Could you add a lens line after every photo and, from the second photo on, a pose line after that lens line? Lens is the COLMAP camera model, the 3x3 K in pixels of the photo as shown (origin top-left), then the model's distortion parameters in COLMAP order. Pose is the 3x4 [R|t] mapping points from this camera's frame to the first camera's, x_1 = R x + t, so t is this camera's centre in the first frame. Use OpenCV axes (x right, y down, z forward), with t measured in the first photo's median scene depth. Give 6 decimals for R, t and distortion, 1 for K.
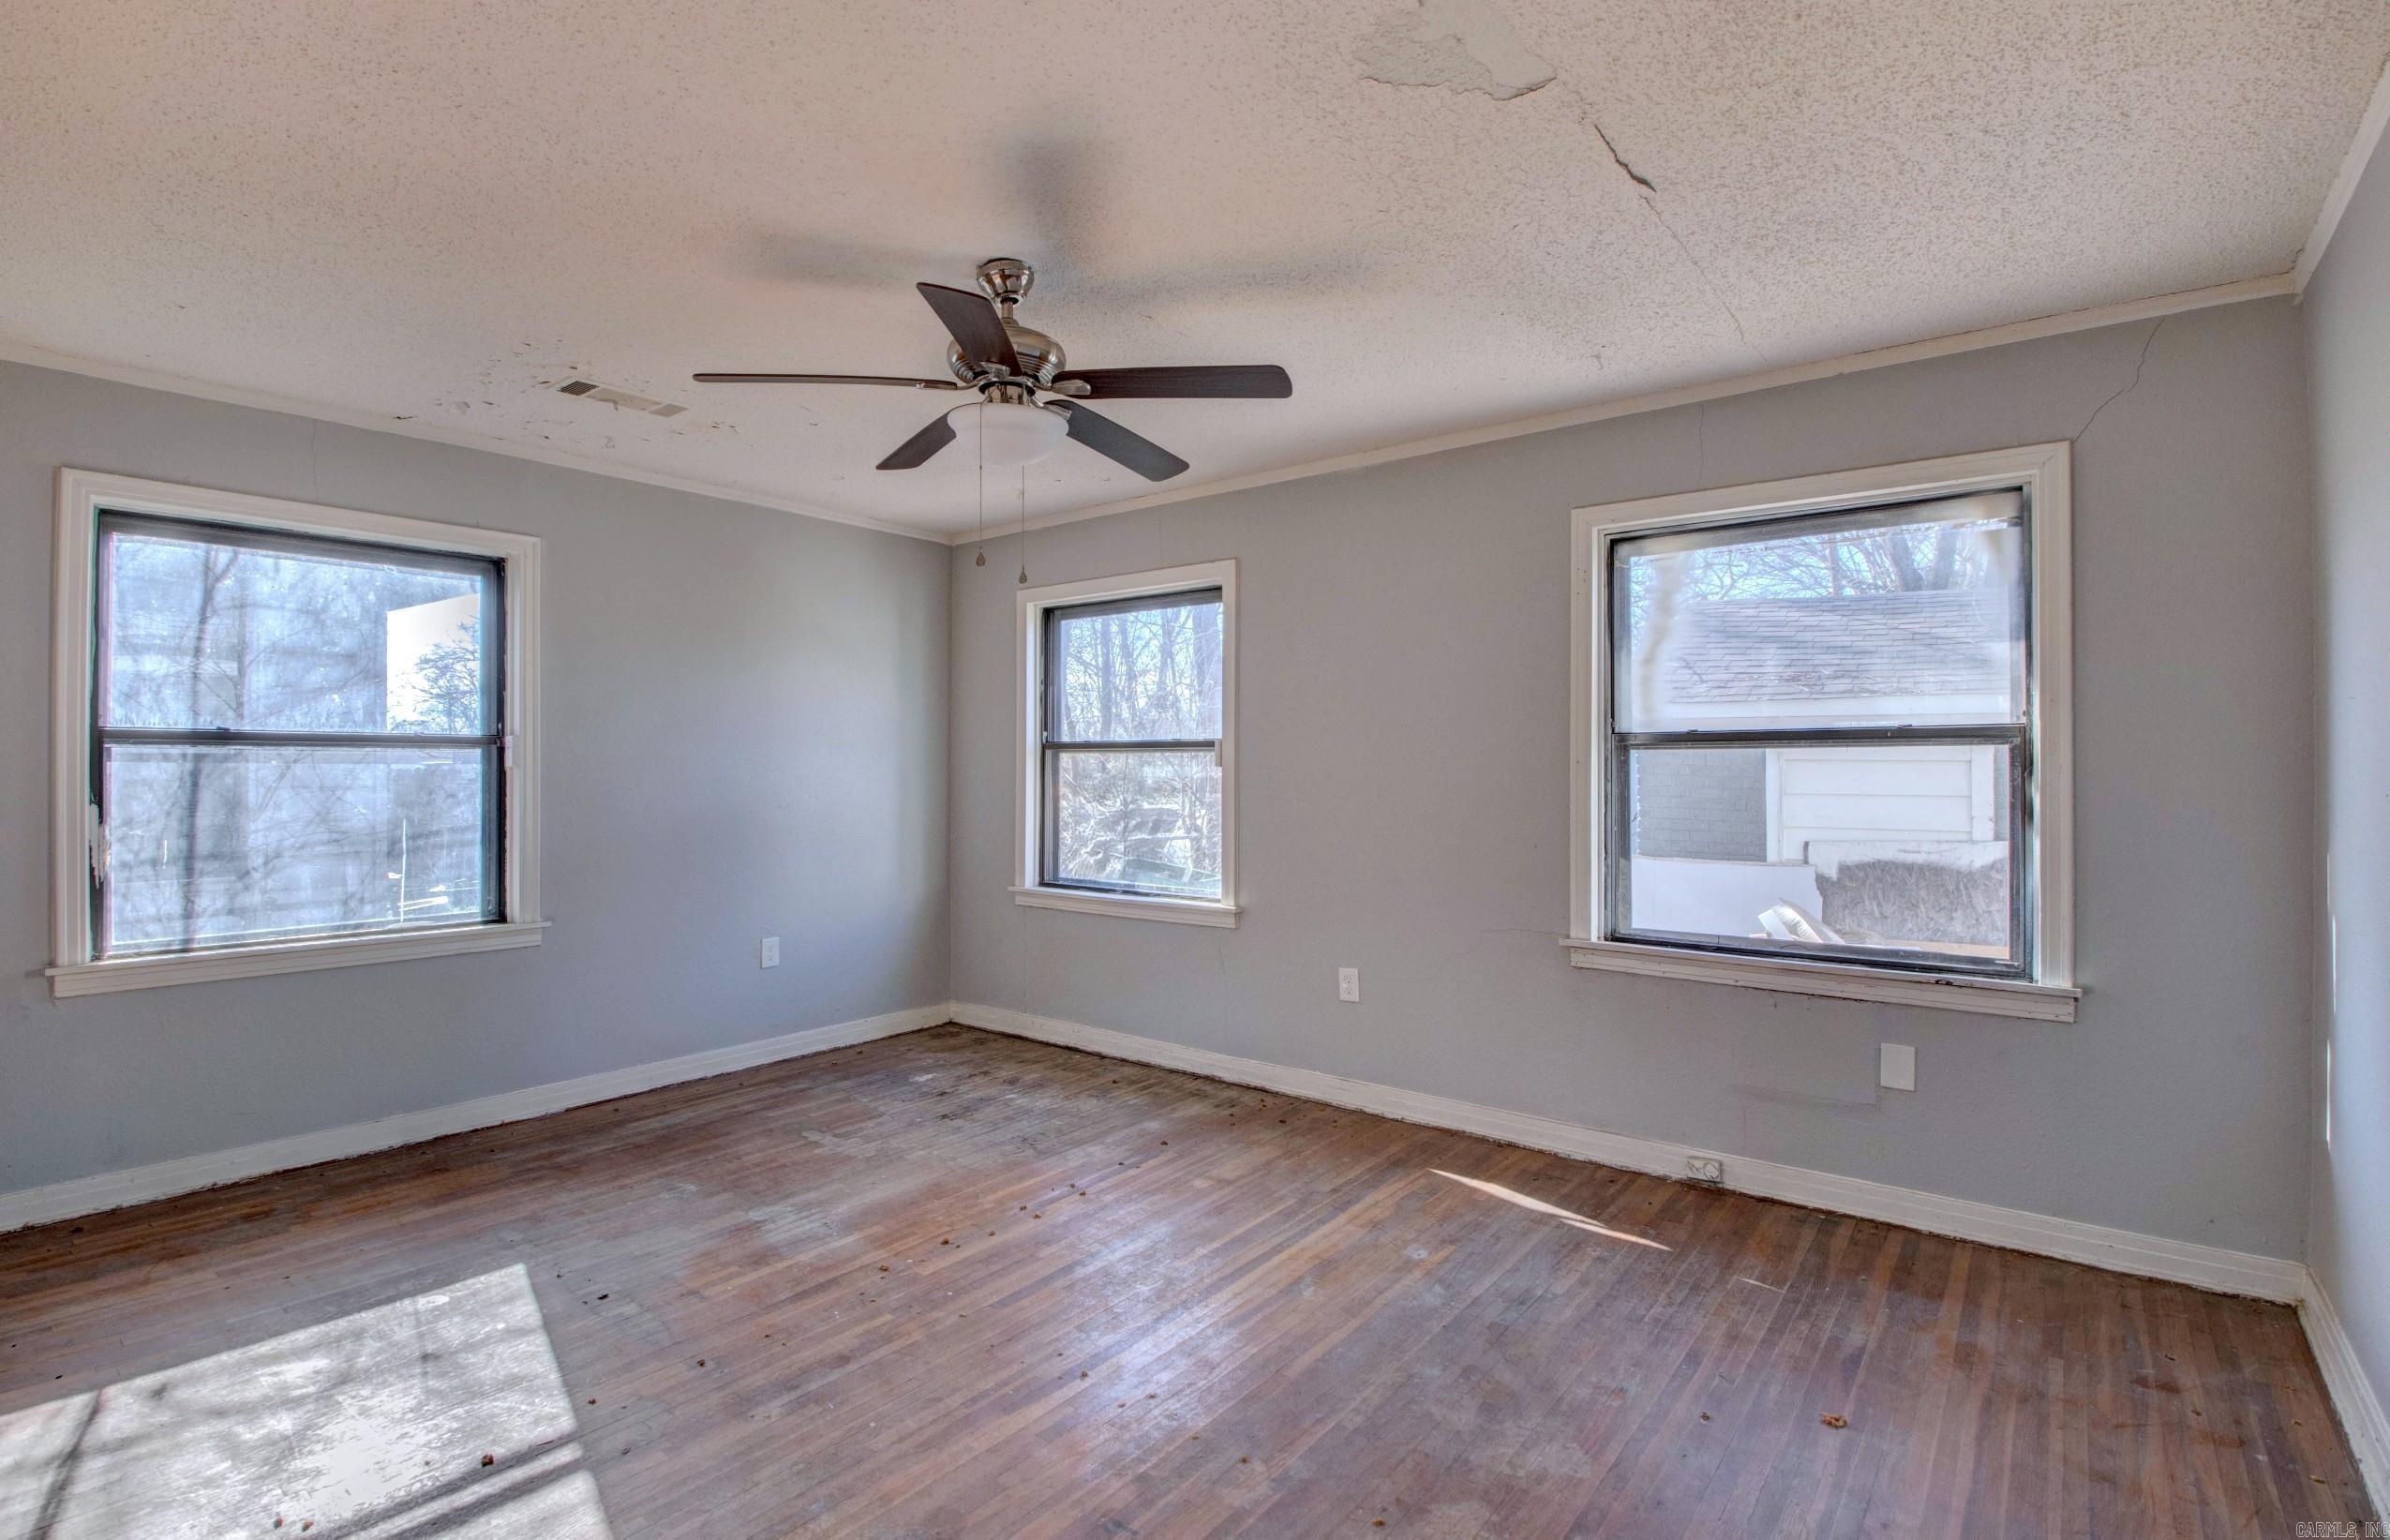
lens RADIAL K [[1124.8, 0, 1157.5], [0, 1124.8, 770.1], [0, 0, 1]] dist [0.001129, -0.015606]
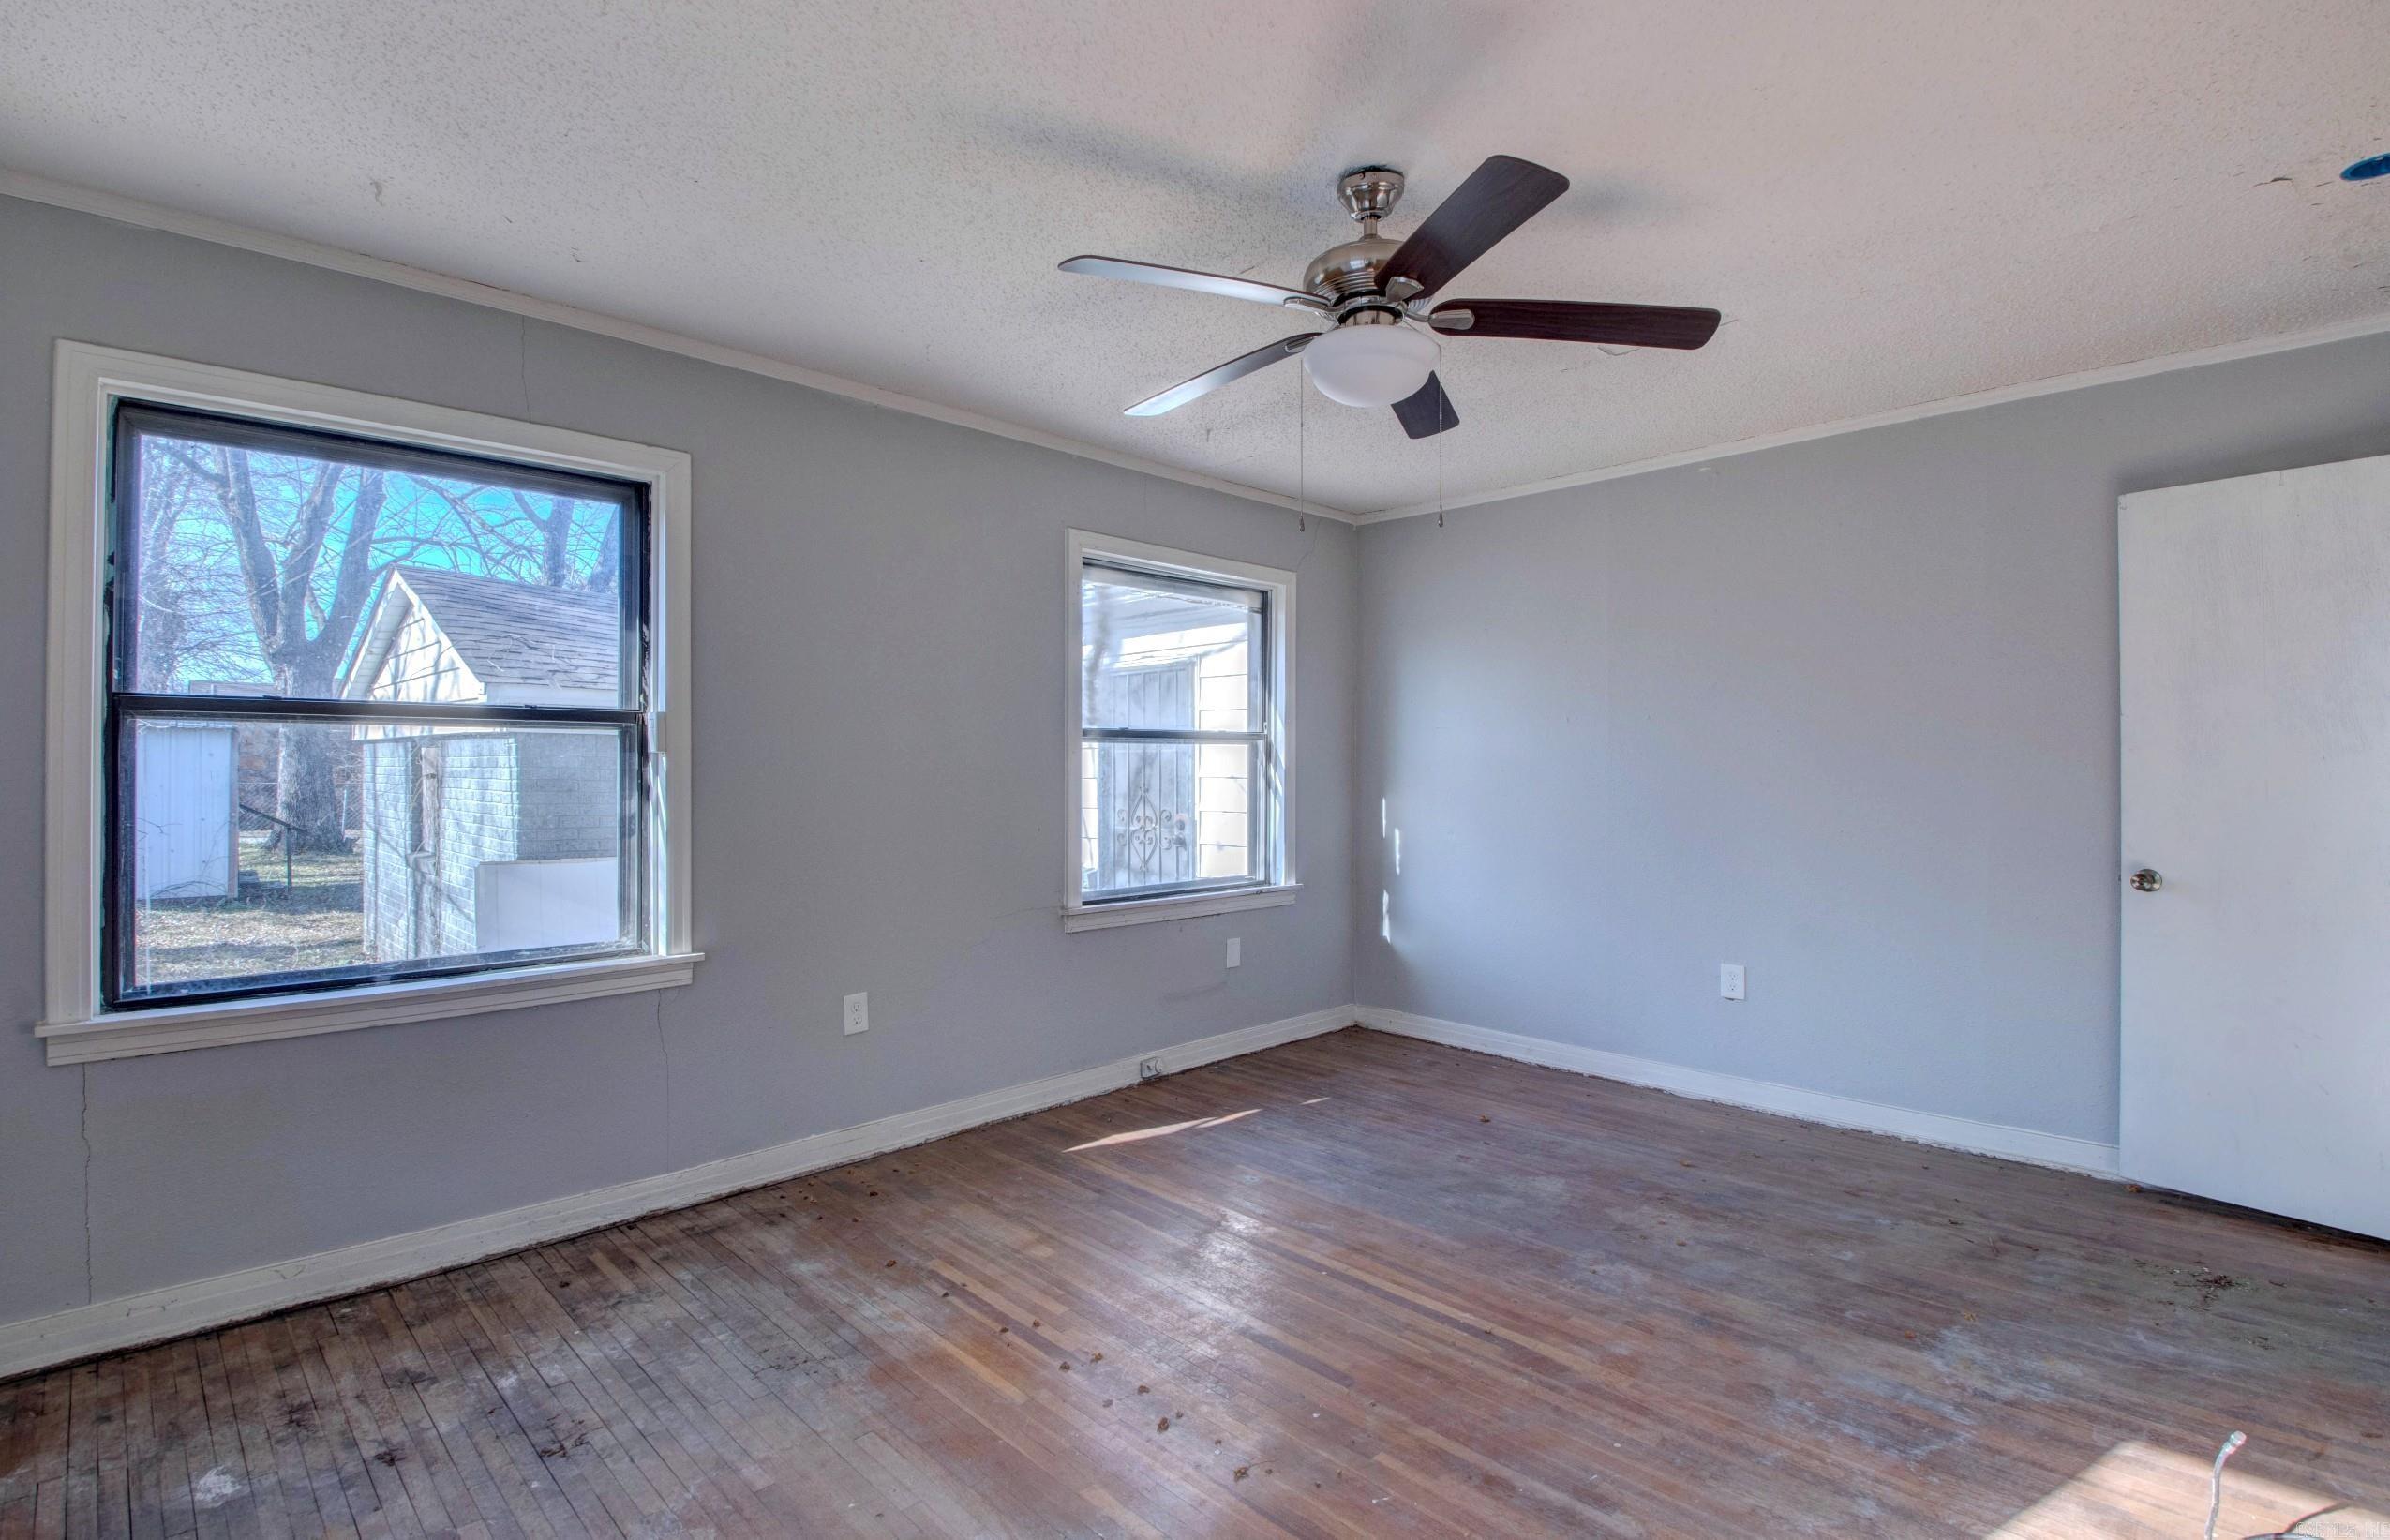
lens RADIAL K [[1124.8, 0, 1194.9], [0, 1124.8, 765.8], [0, 0, 1]] dist [0.001129, -0.015606]
pose [[0.103542, -0.001276, 0.994624, -0.791709], [0.004863, 0.999988, 0.000777, 0.006468], [-0.994613, 0.004756, 0.103547, 0.810536]]
